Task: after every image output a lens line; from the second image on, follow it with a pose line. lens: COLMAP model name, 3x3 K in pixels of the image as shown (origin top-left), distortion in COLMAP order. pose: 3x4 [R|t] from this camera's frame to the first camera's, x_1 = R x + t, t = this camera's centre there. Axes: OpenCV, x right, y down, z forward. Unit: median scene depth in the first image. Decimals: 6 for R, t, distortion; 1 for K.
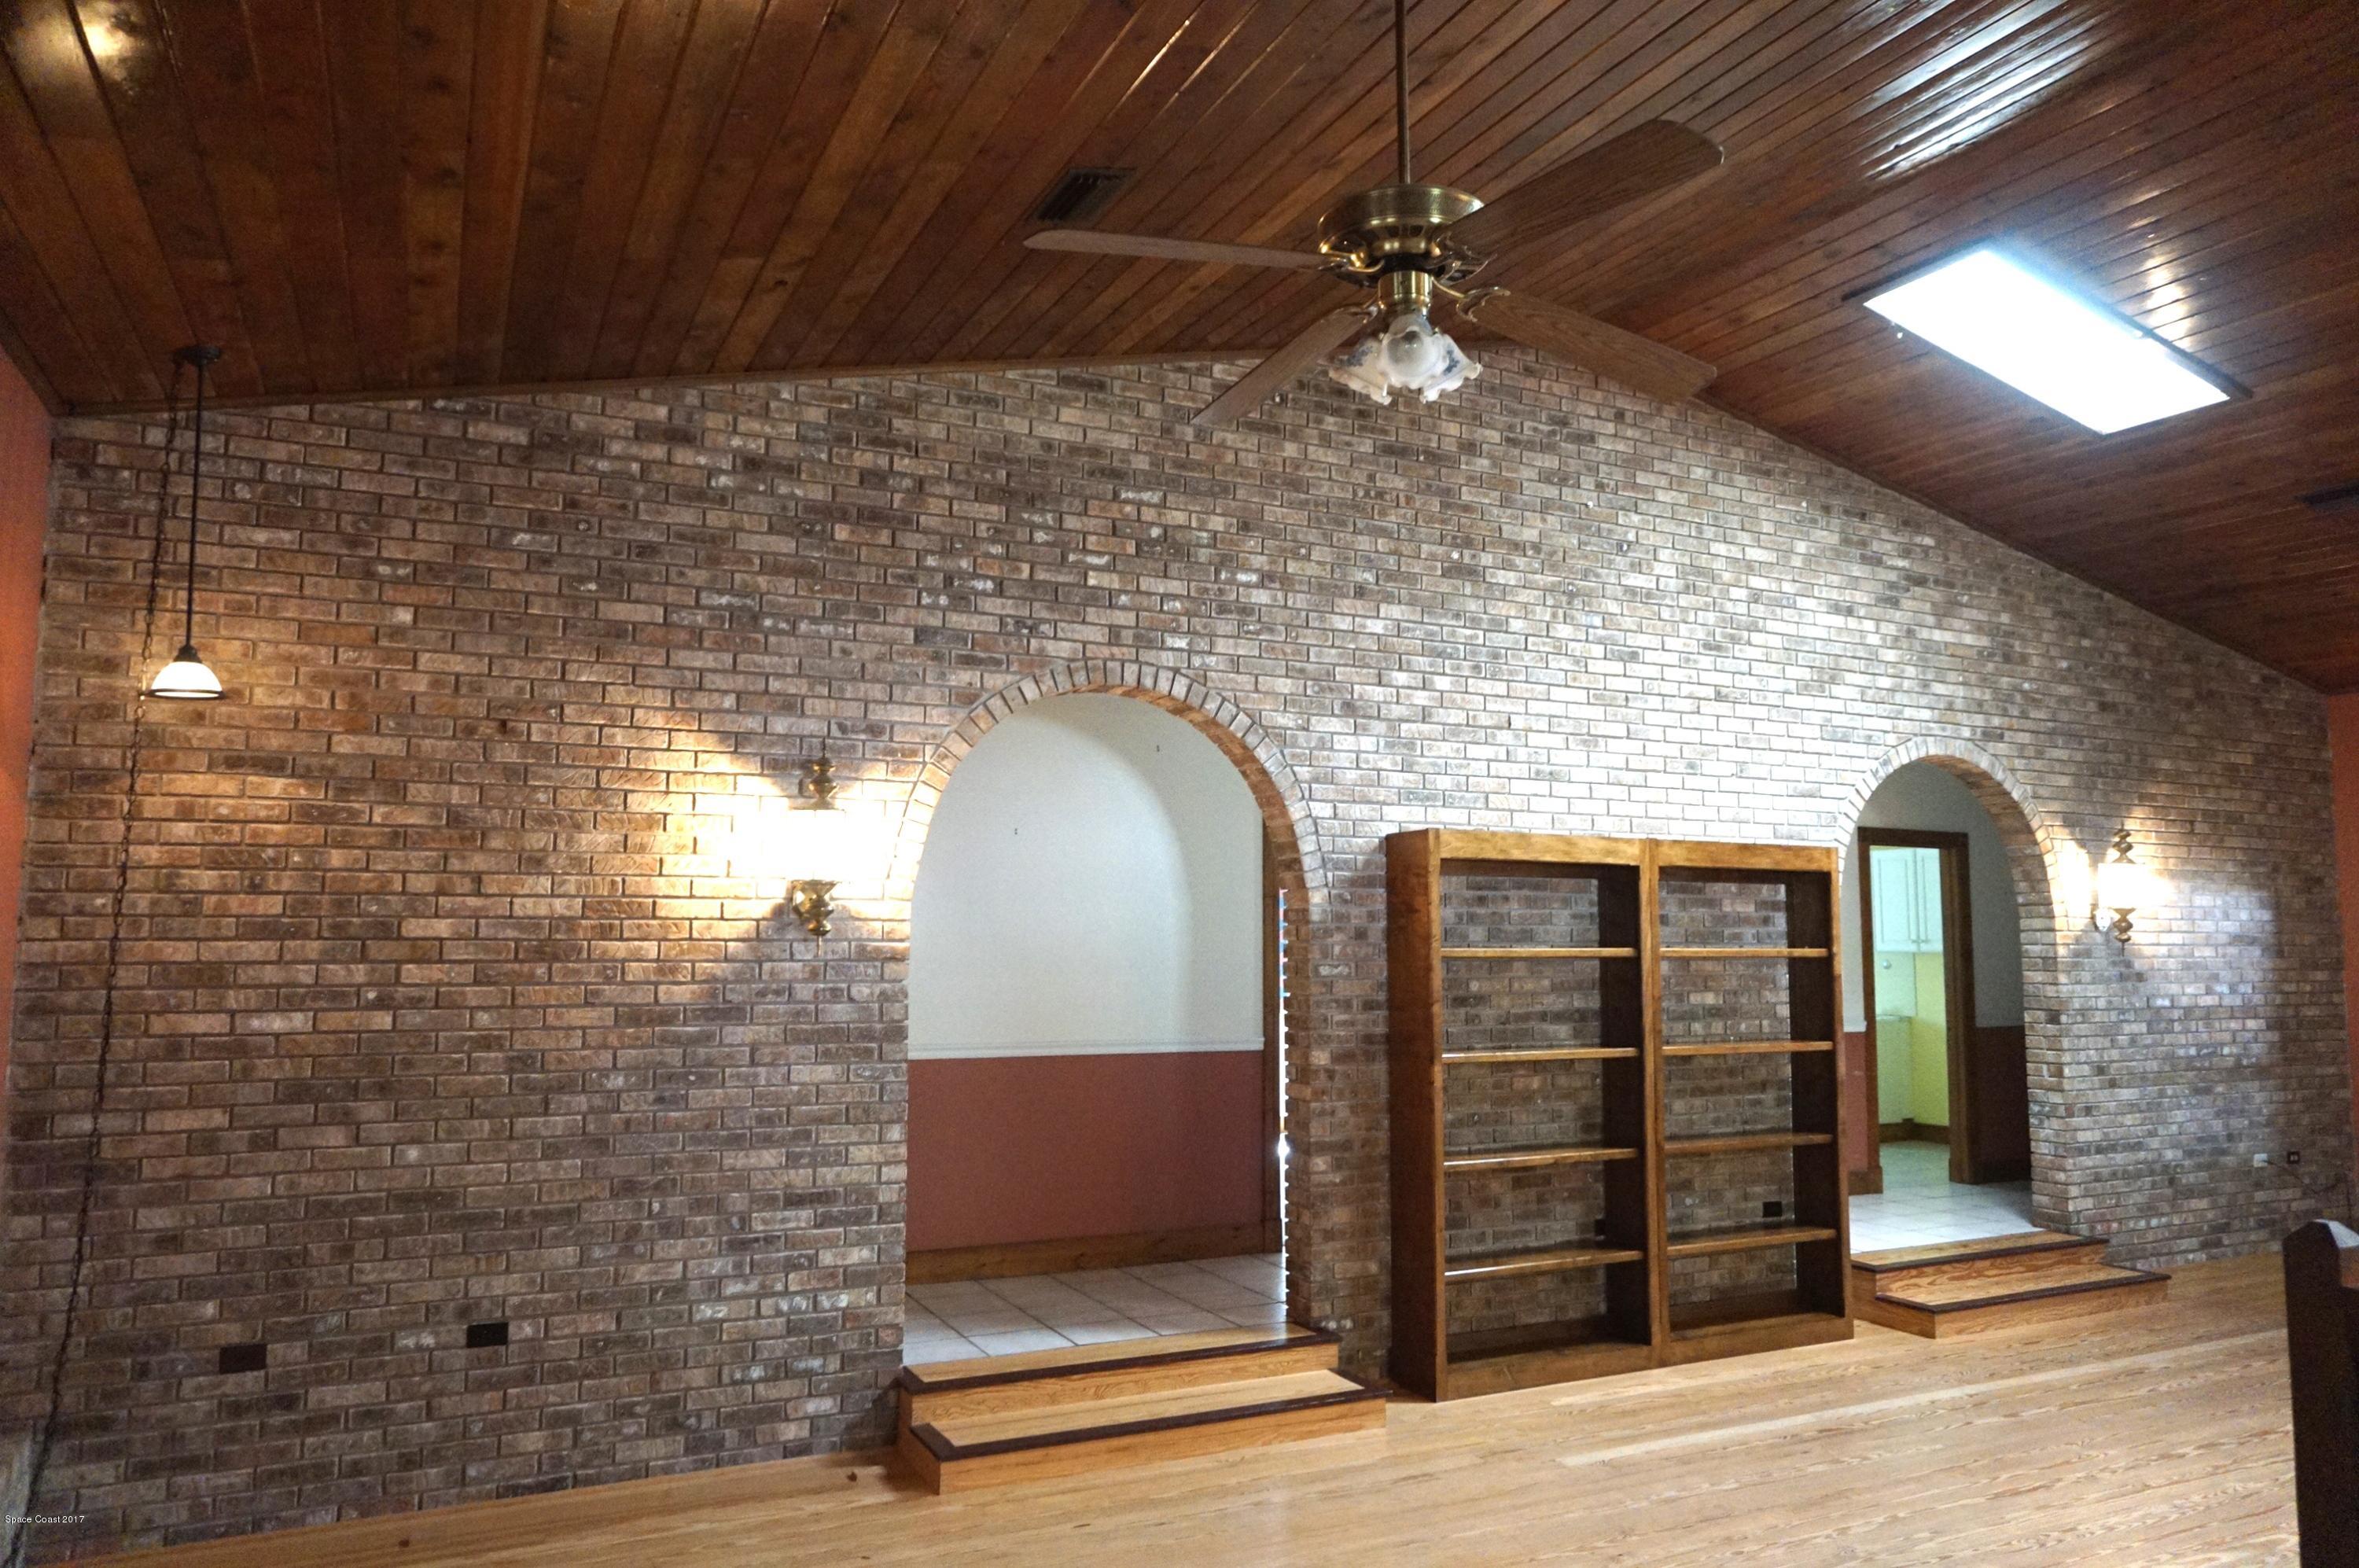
lens RADIAL K [[1557.2, 0, 1189.7], [0, 1557.2, 778.6], [0, 0, 1]] dist [-0.055435, 0.037528]
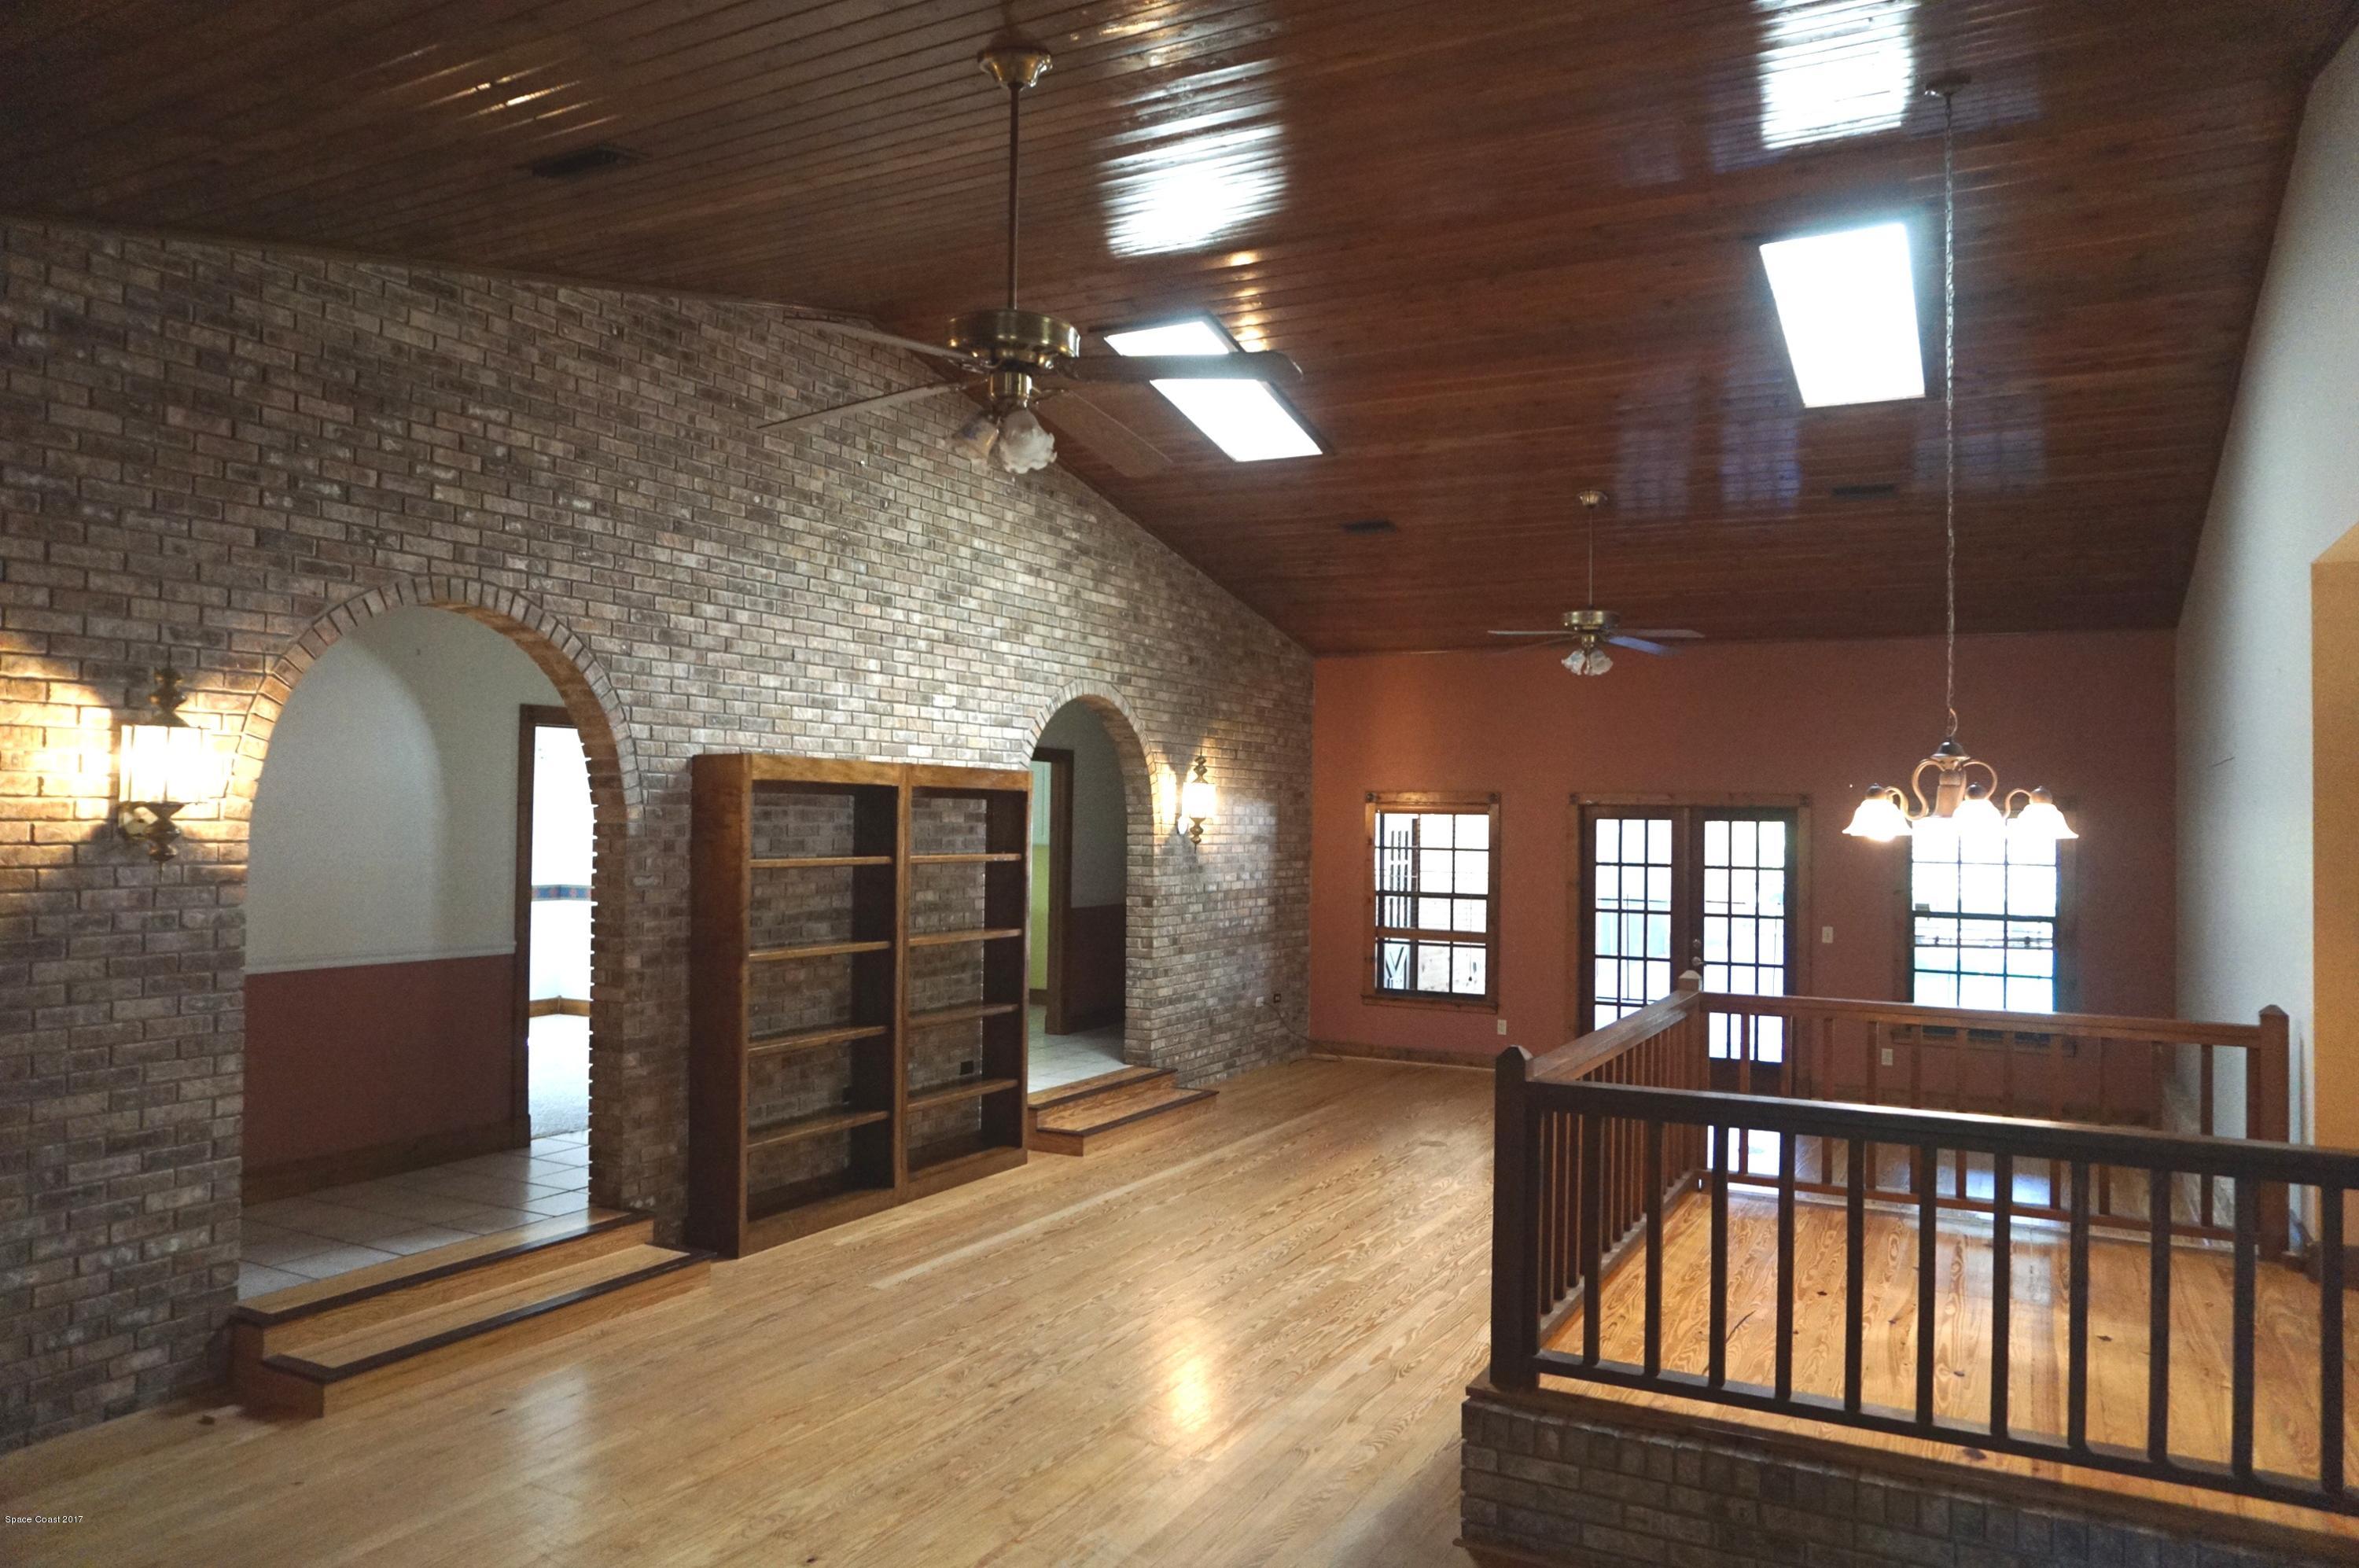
lens RADIAL K [[1557.2, 0, 1189.7], [0, 1557.2, 778.6], [0, 0, 1]] dist [-0.055435, 0.037528]
pose [[0.806641, 0.019395, 0.590723, -0.240766], [-0.068647, 0.995772, 0.061044, -0.038622], [-0.587041, -0.089792, 0.804562, -0.076554]]
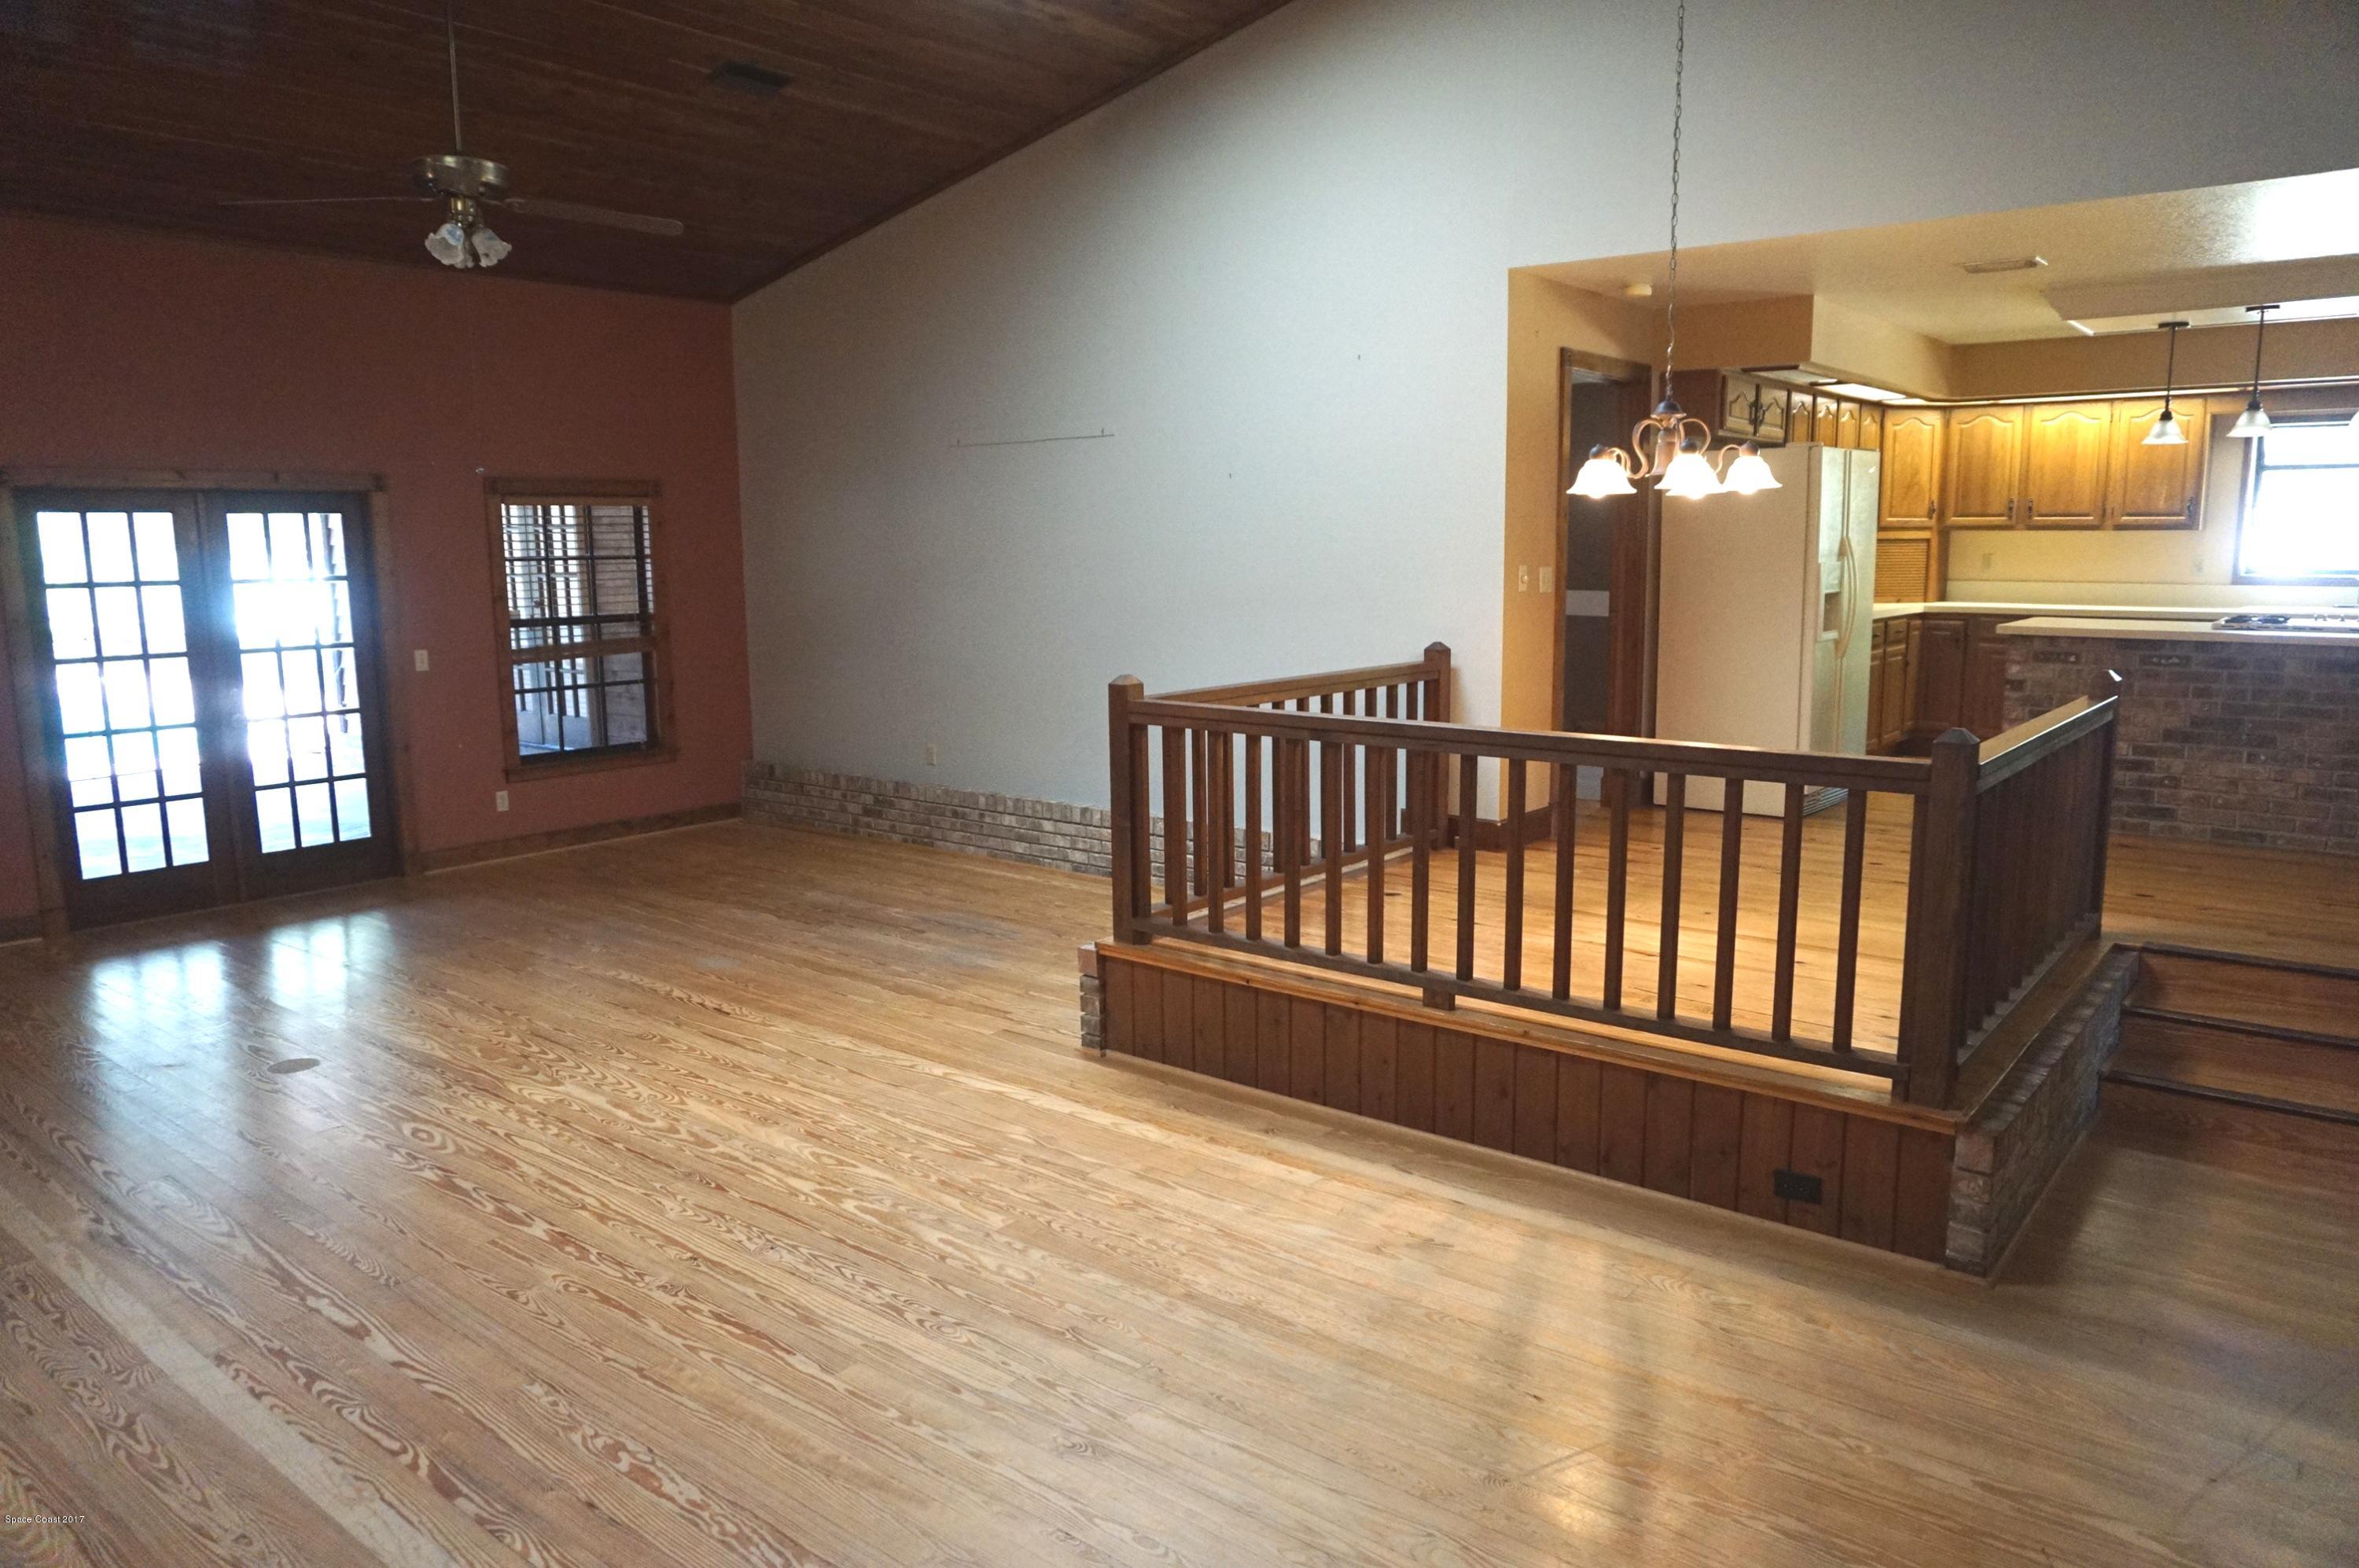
lens RADIAL K [[1583.6, 0, 1229.9], [0, 1583.6, 785.0], [0, 0, 1]] dist [-0.061711, 0.039673]
pose [[-0.438568, -0.142645, 0.887305, -0.131005], [-0.089035, 0.989362, 0.115045, 0.091679], [-0.894277, -0.028546, -0.446603, 0.924466]]
